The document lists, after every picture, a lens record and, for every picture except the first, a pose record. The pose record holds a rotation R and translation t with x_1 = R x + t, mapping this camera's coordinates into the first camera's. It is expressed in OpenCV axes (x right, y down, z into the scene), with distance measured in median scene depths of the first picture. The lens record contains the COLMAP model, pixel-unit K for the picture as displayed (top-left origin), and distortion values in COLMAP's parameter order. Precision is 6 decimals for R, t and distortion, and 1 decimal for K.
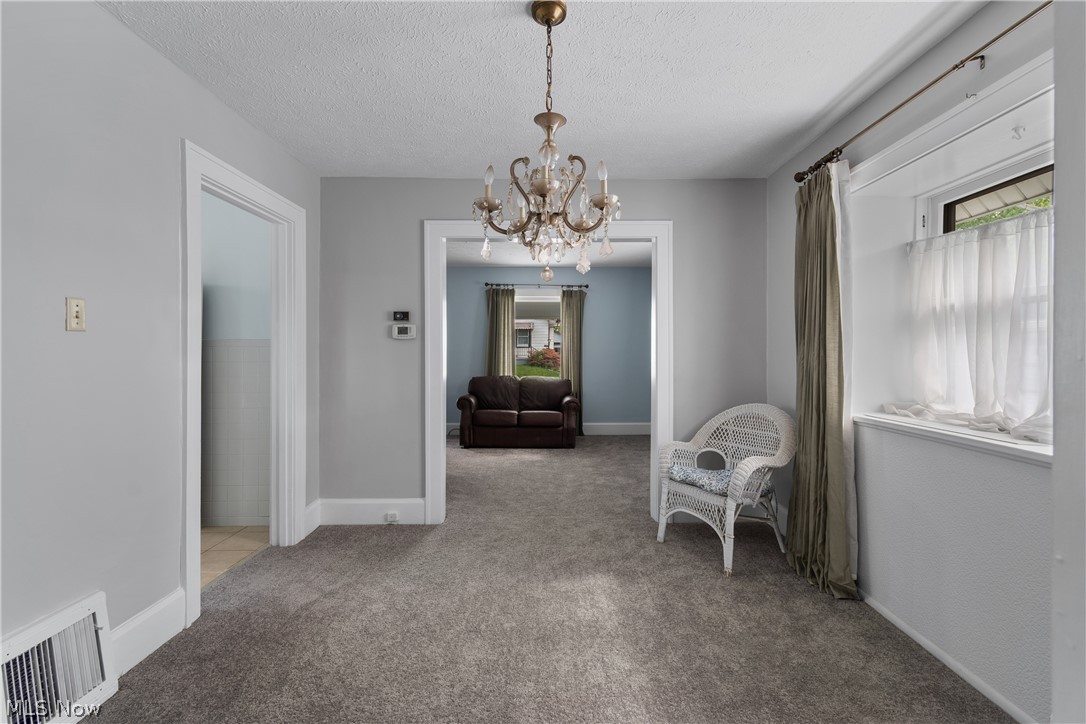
lens RADIAL K [[476.0, 0, 547.8], [0, 476.0, 362.1], [0, 0, 1]] dist [0.000256, -0.000321]
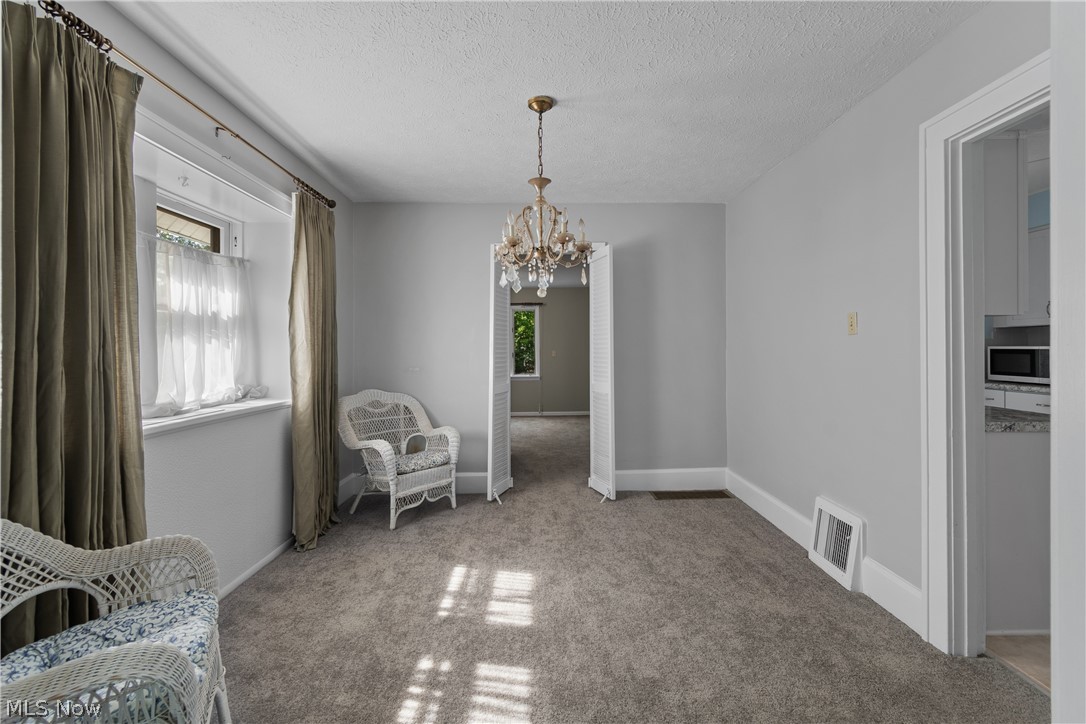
lens RADIAL K [[480.9, 0, 550.9], [0, 480.9, 351.0], [0, 0, 1]] dist [-0.004292, -0.001493]
pose [[-0.999766, -0.000041, -0.021650, 0.000736], [-0.000382, 0.999876, 0.015723, -0.009026], [0.021647, 0.015727, -0.999642, 0.614595]]
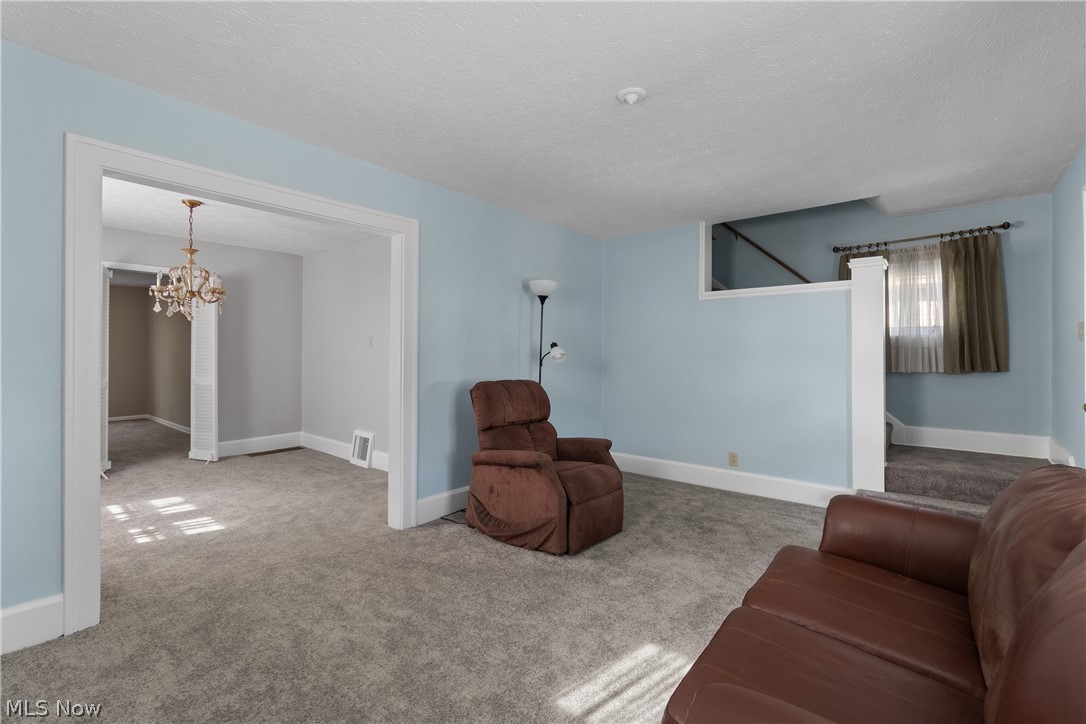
lens RADIAL K [[480.9, 0, 550.9], [0, 480.9, 351.0], [0, 0, 1]] dist [-0.004292, -0.001493]
pose [[-0.640161, -0.008726, -0.768191, 0.170699], [-0.019286, 0.999803, 0.004715, -0.018851], [0.767999, 0.017834, -0.640203, 0.973064]]
